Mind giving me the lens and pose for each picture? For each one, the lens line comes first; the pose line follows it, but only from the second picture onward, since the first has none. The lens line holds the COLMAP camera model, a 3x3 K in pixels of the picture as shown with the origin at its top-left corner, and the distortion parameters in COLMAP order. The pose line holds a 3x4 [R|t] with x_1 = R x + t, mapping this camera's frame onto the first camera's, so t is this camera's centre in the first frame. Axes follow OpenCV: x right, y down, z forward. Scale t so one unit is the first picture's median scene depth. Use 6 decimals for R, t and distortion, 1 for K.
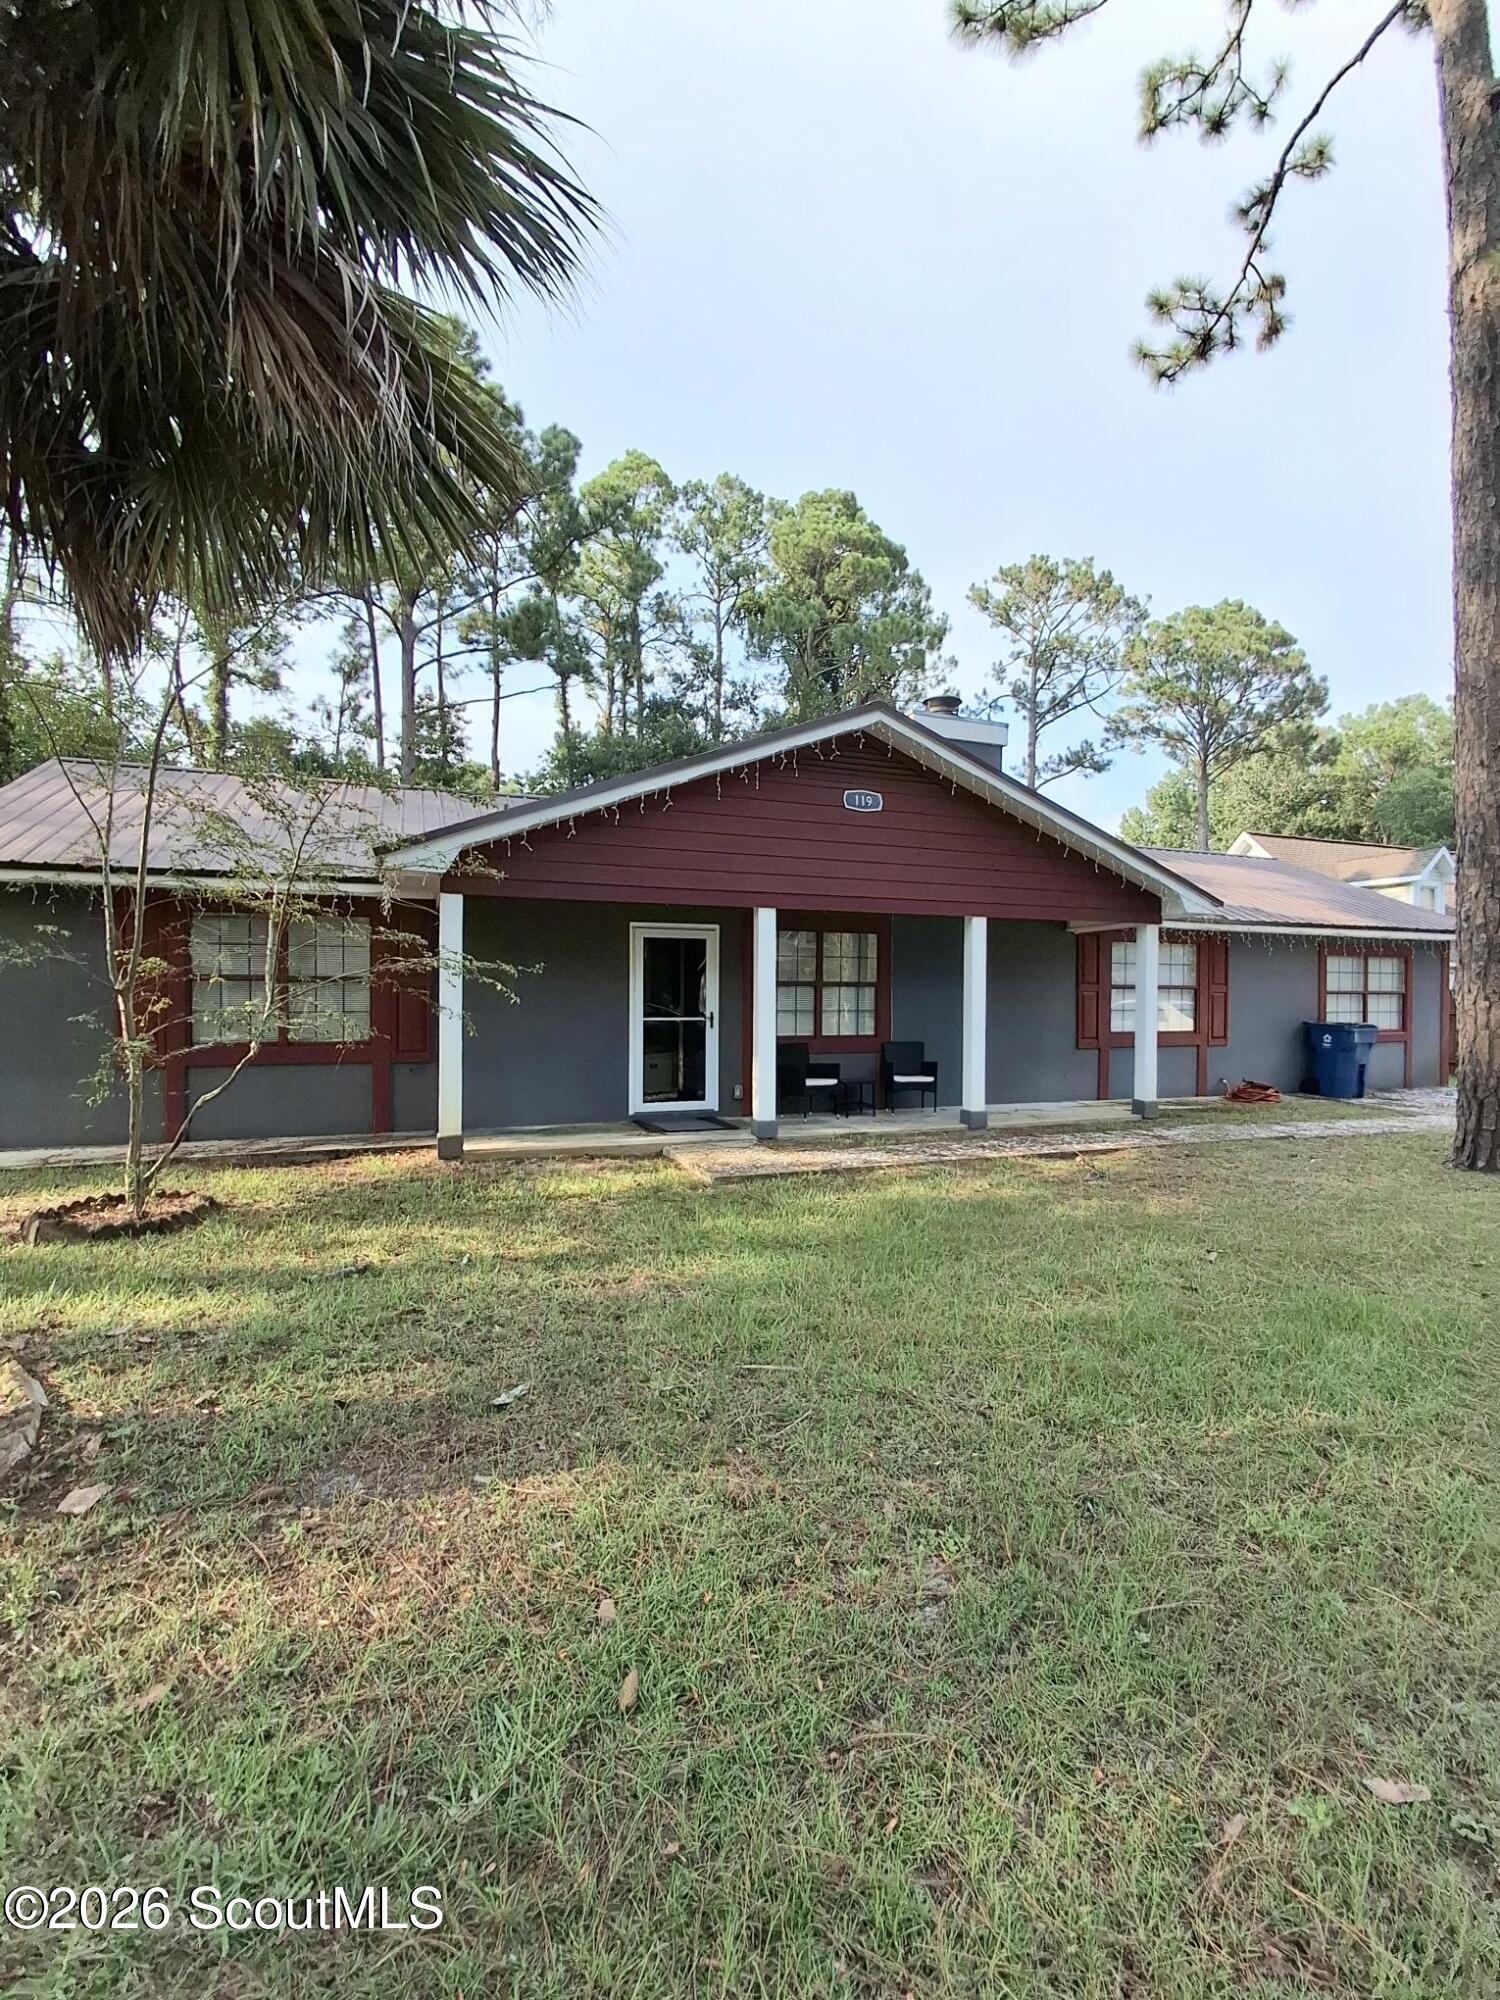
lens RADIAL K [[910.1, 0, 785.2], [0, 910.1, 1003.2], [0, 0, 1]] dist [0.002671, -0.008466]
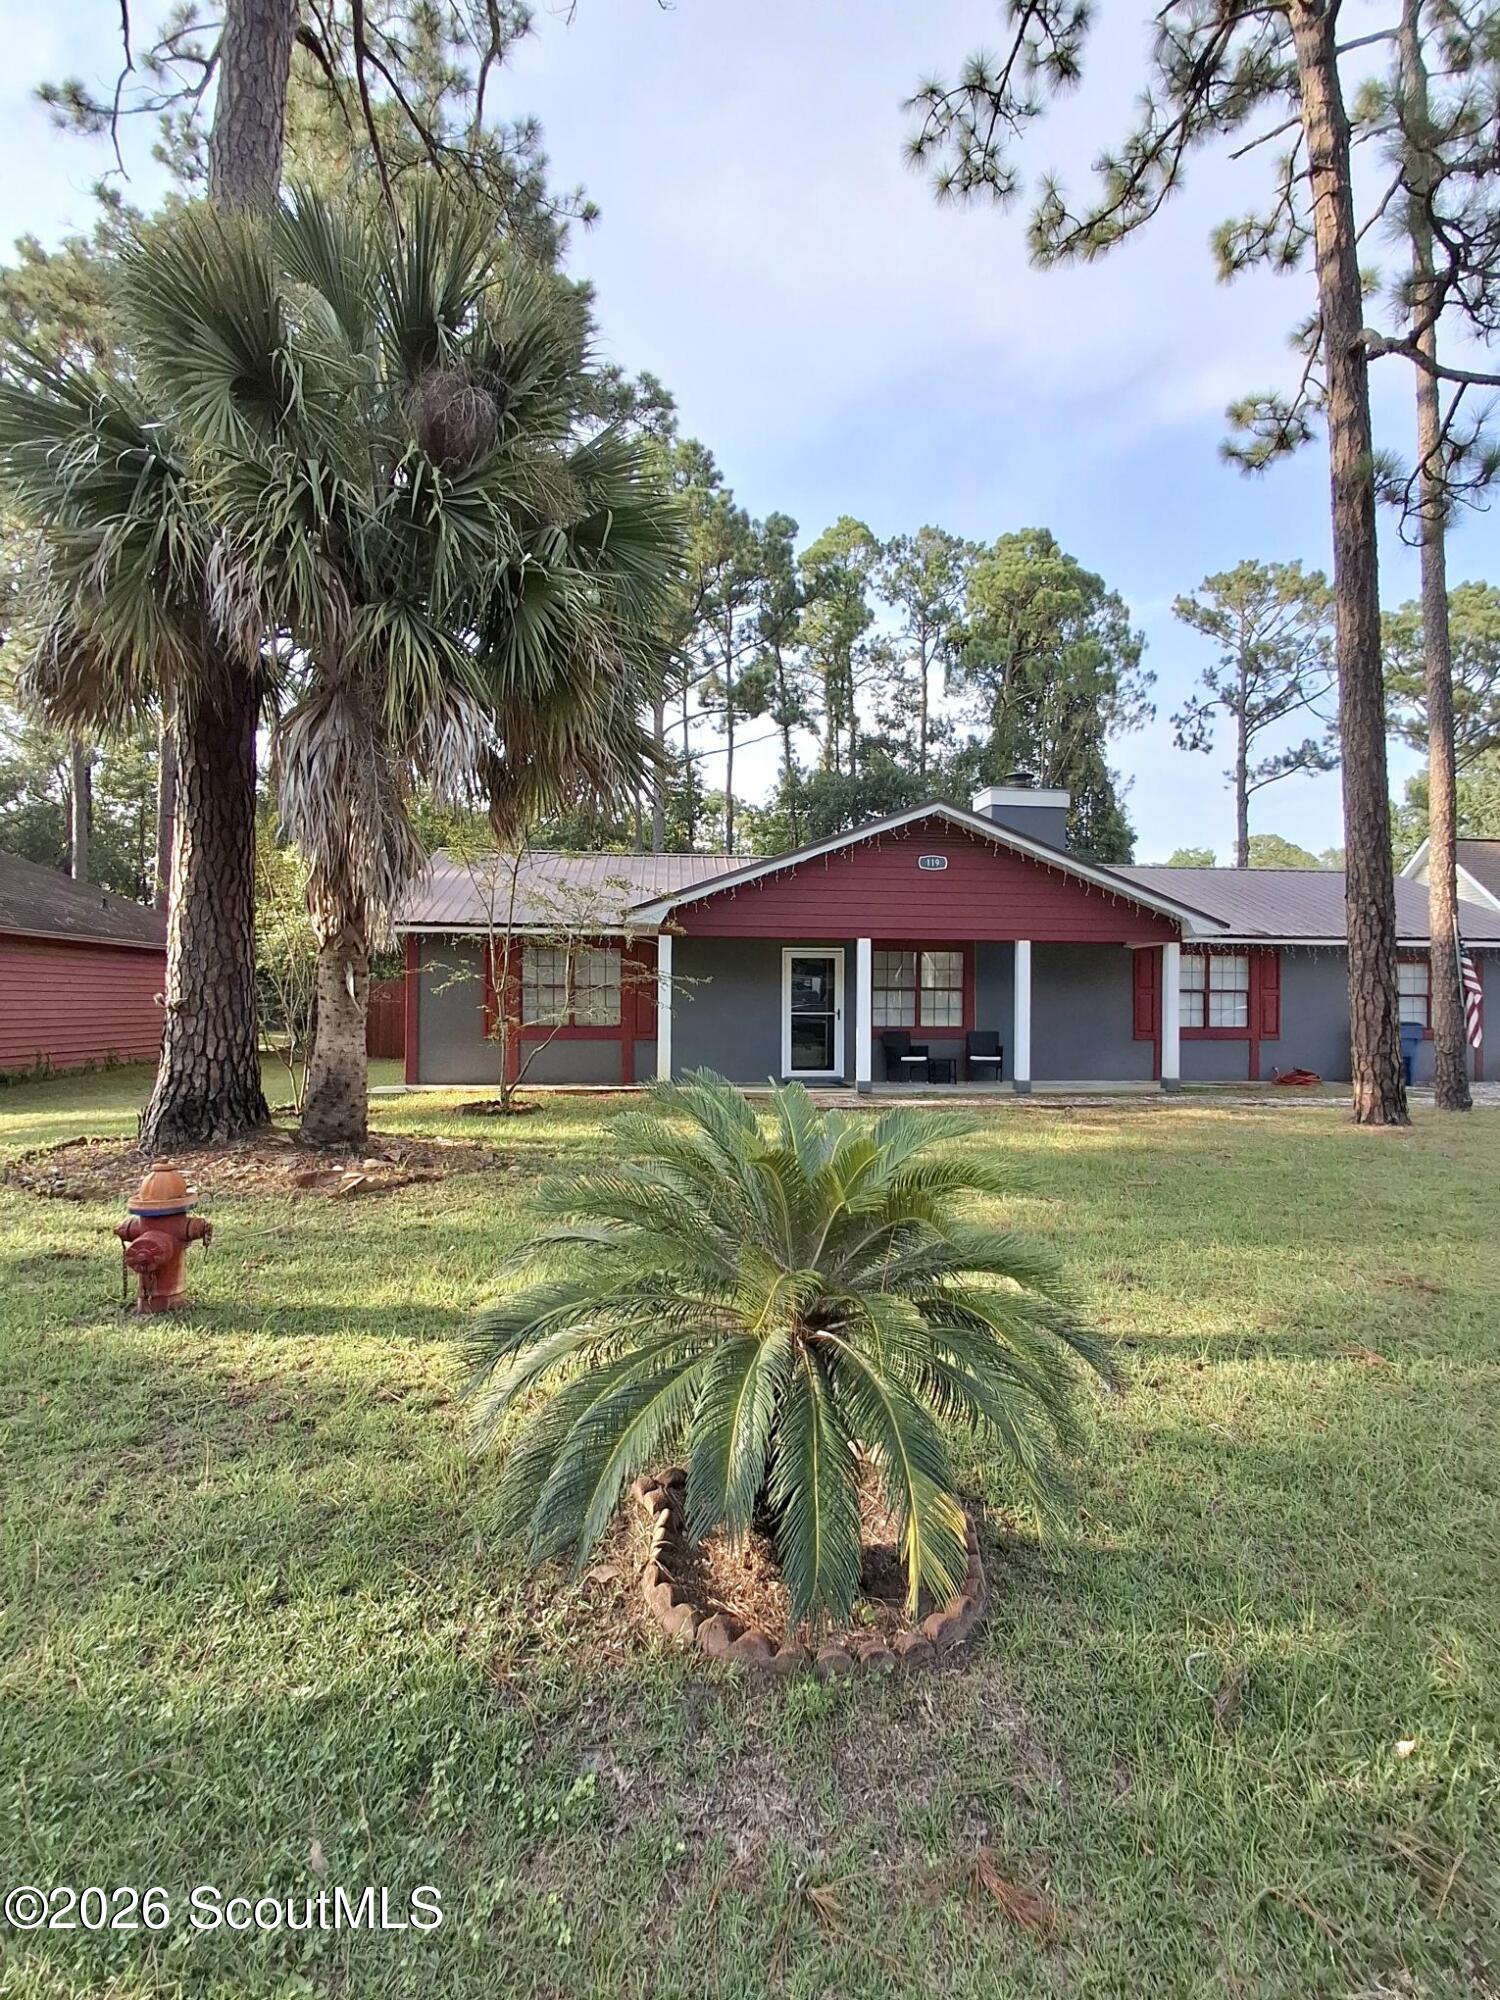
lens RADIAL K [[926.5, 0, 779.5], [0, 926.5, 1006.2], [0, 0, 1]] dist [0.000335, -0.015309]
pose [[0.962883, 0.001369, -0.269916, 0.162406], [-0.002663, 0.999987, -0.004428, 0.008799], [0.269906, 0.004983, 0.962874, -0.315576]]
